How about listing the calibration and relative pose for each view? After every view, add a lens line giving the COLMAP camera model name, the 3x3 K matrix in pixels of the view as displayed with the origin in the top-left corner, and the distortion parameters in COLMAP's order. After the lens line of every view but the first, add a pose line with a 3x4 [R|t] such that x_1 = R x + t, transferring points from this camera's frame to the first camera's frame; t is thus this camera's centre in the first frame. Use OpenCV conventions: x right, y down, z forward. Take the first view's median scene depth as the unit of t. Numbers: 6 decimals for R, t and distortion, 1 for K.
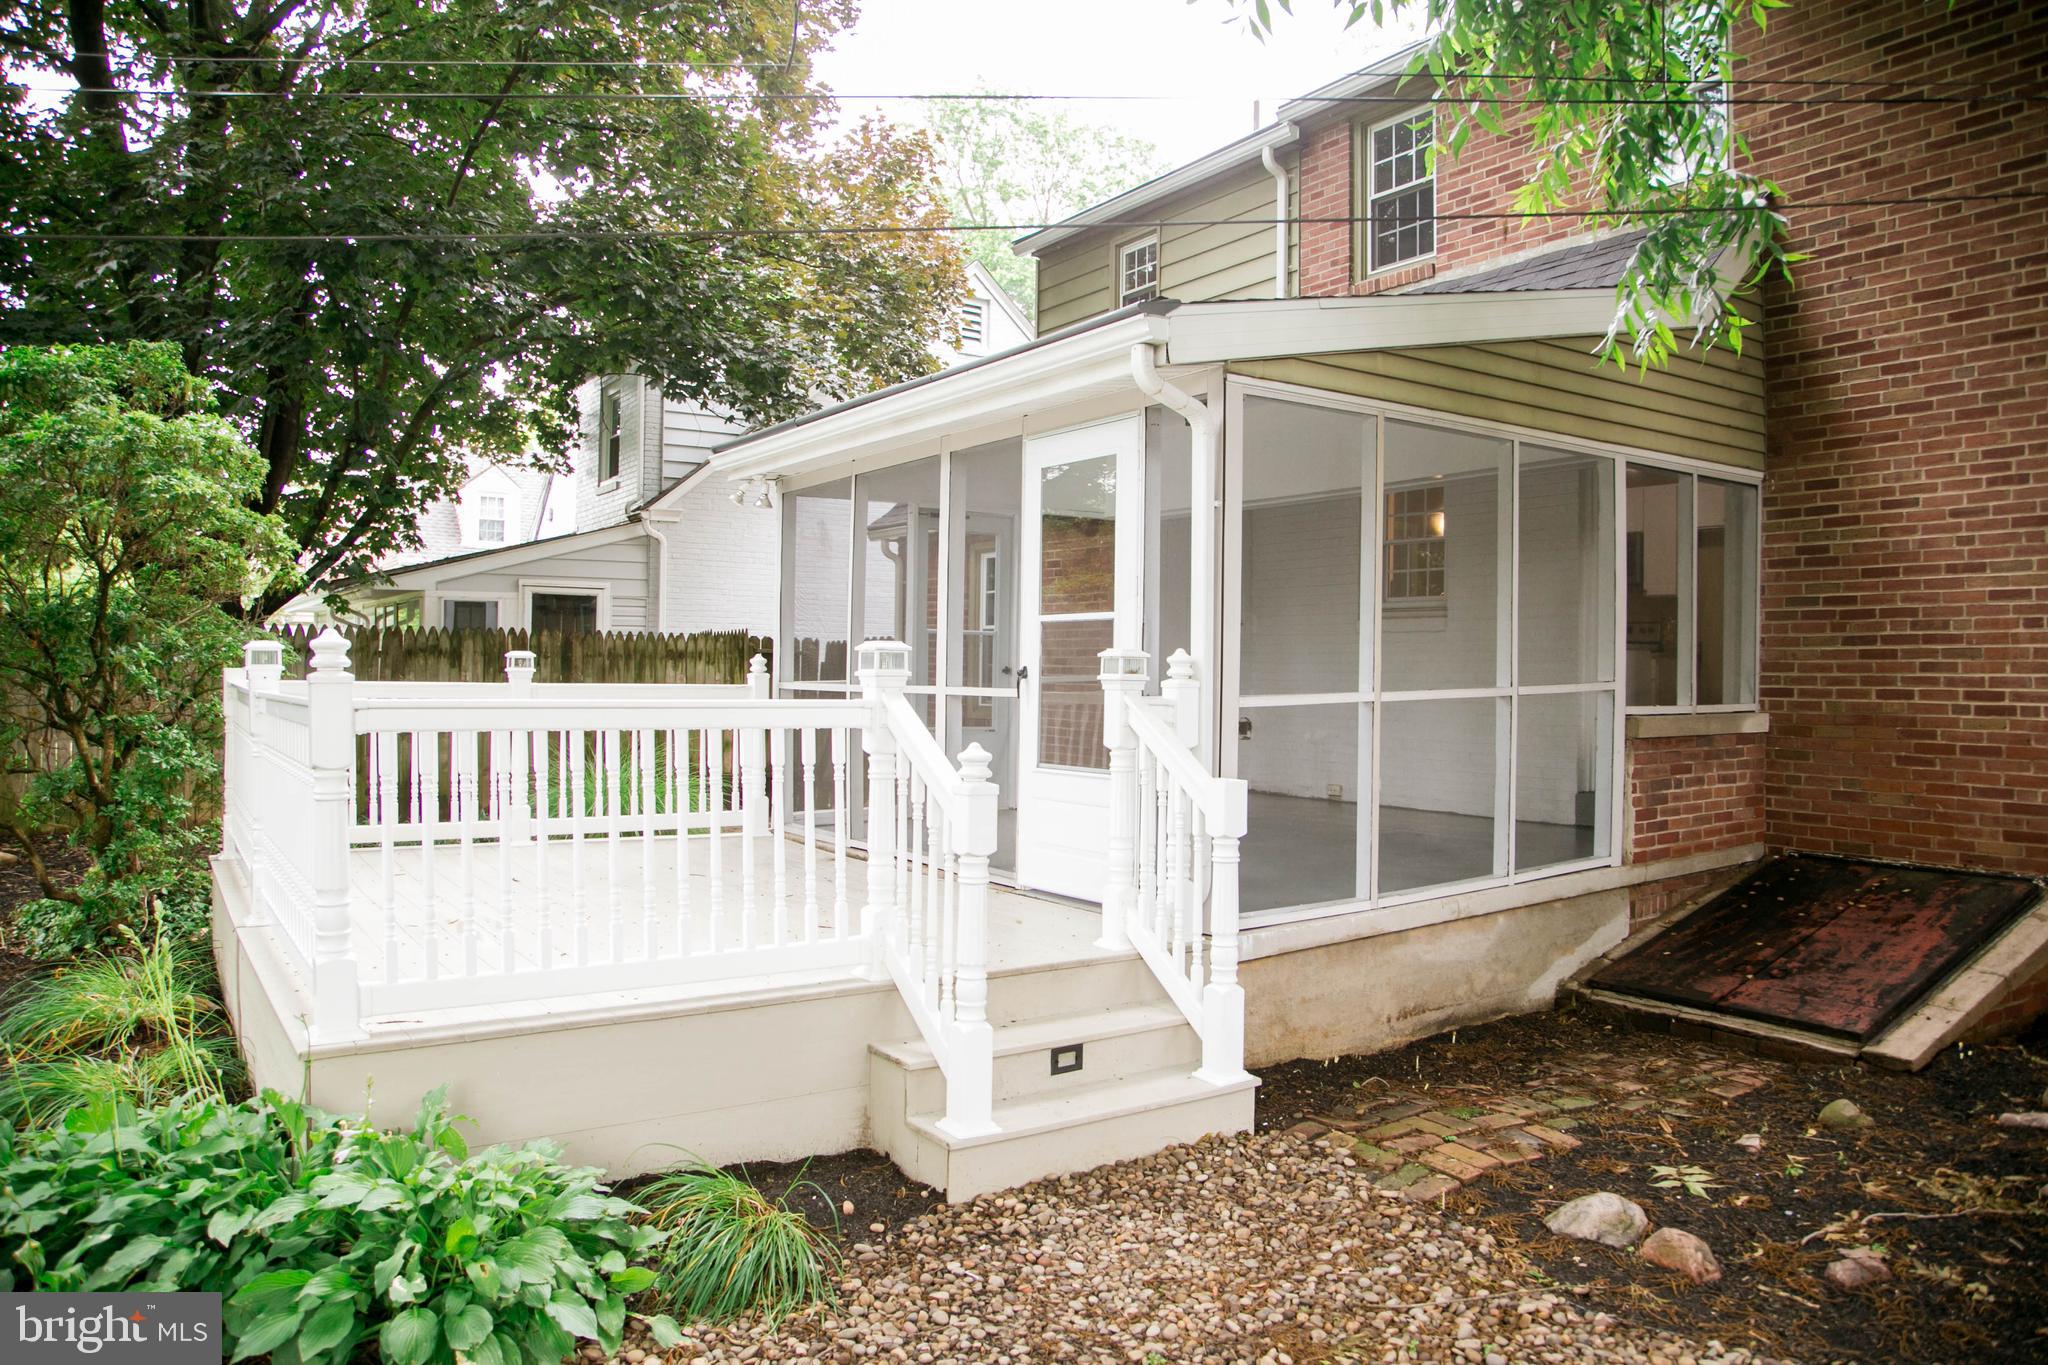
lens RADIAL K [[1430.8, 0, 1022.5], [0, 1430.8, 671.9], [0, 0, 1]] dist [-0.110208, 0.062691]
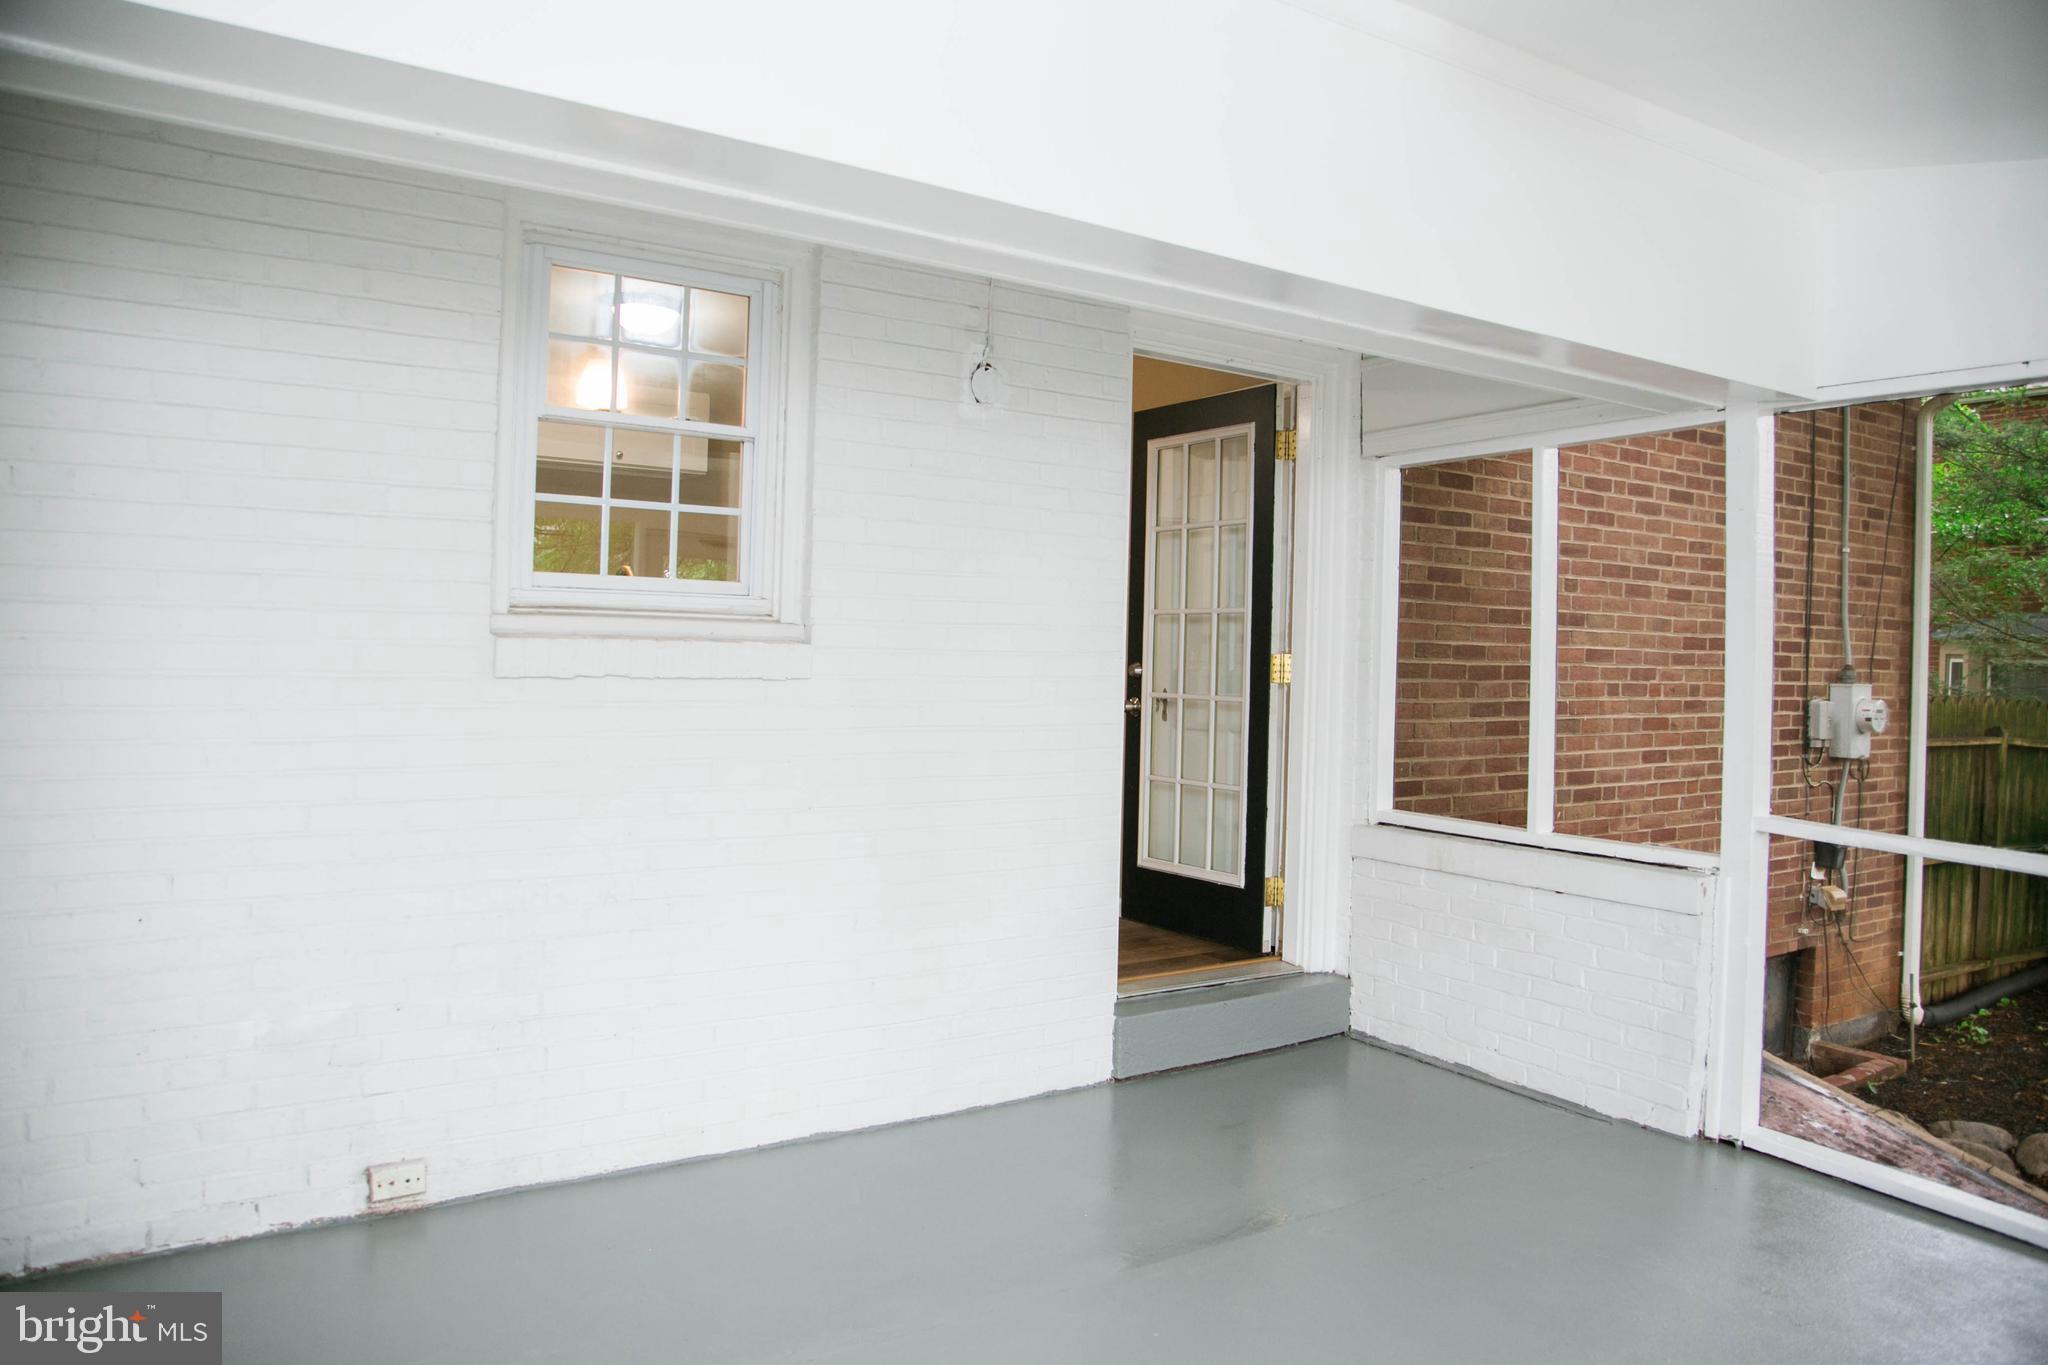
lens RADIAL K [[1430.8, 0, 1022.5], [0, 1430.8, 671.9], [0, 0, 1]] dist [-0.110208, 0.062691]
pose [[-0.010911, -0.024571, 0.999639, -0.125096], [-0.022248, 0.999457, 0.024323, -0.055339], [-0.999693, -0.021975, -0.011452, 1.266174]]
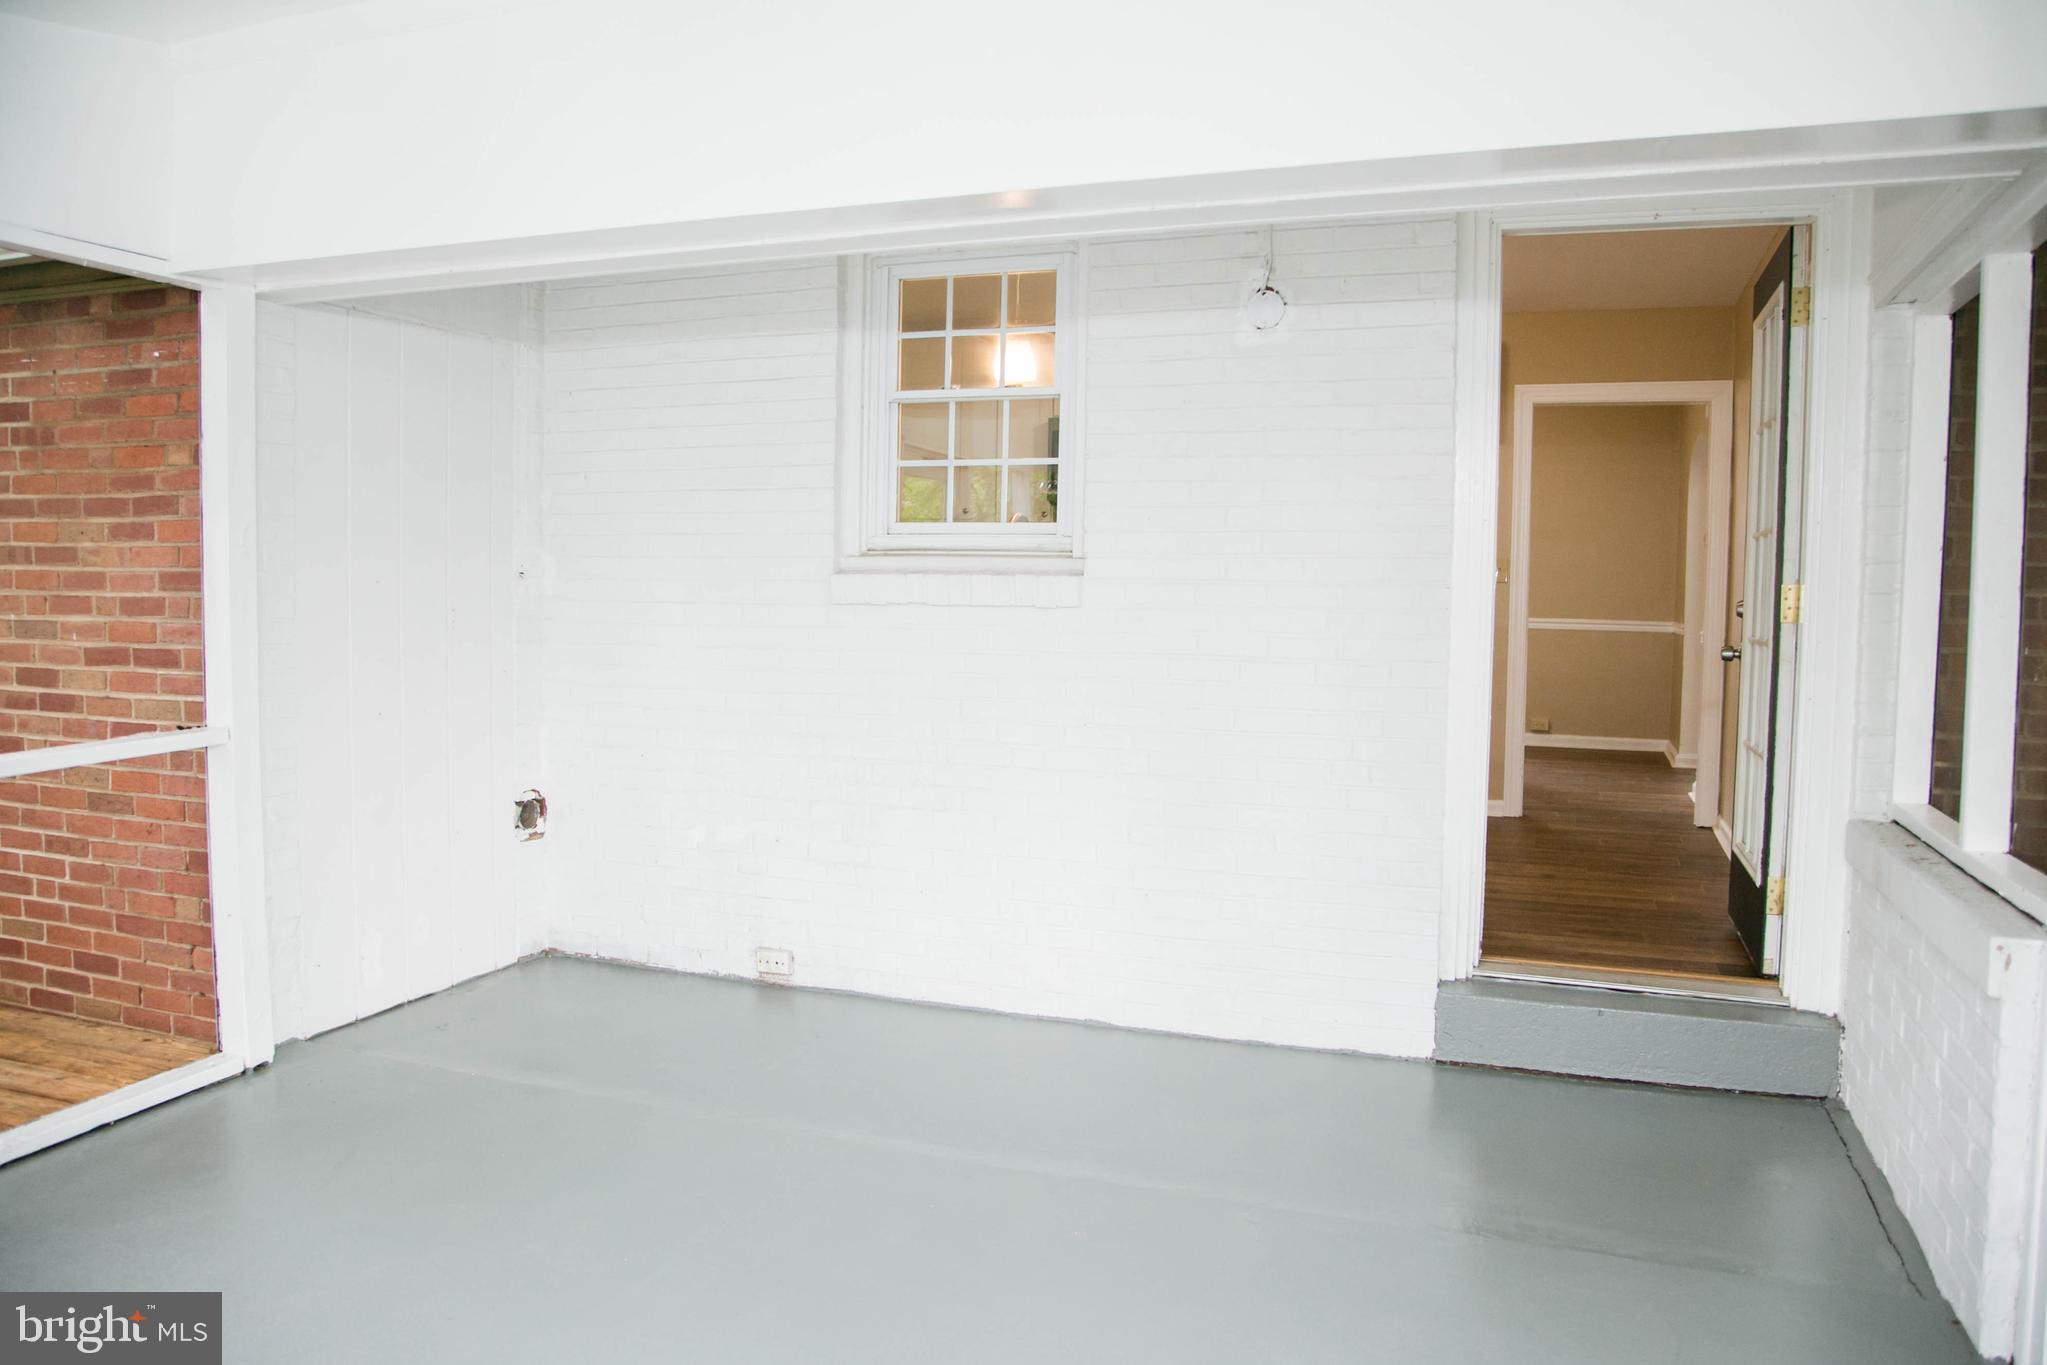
lens RADIAL K [[1430.1, 0, 1022.0], [0, 1430.1, 672.0], [0, 0, 1]] dist [-0.110208, 0.062691]
pose [[0.807254, -0.039227, 0.588899, 0.038753], [-0.003820, 0.997421, 0.071675, -0.053846], [-0.590191, -0.060109, 0.805022, 0.877799]]
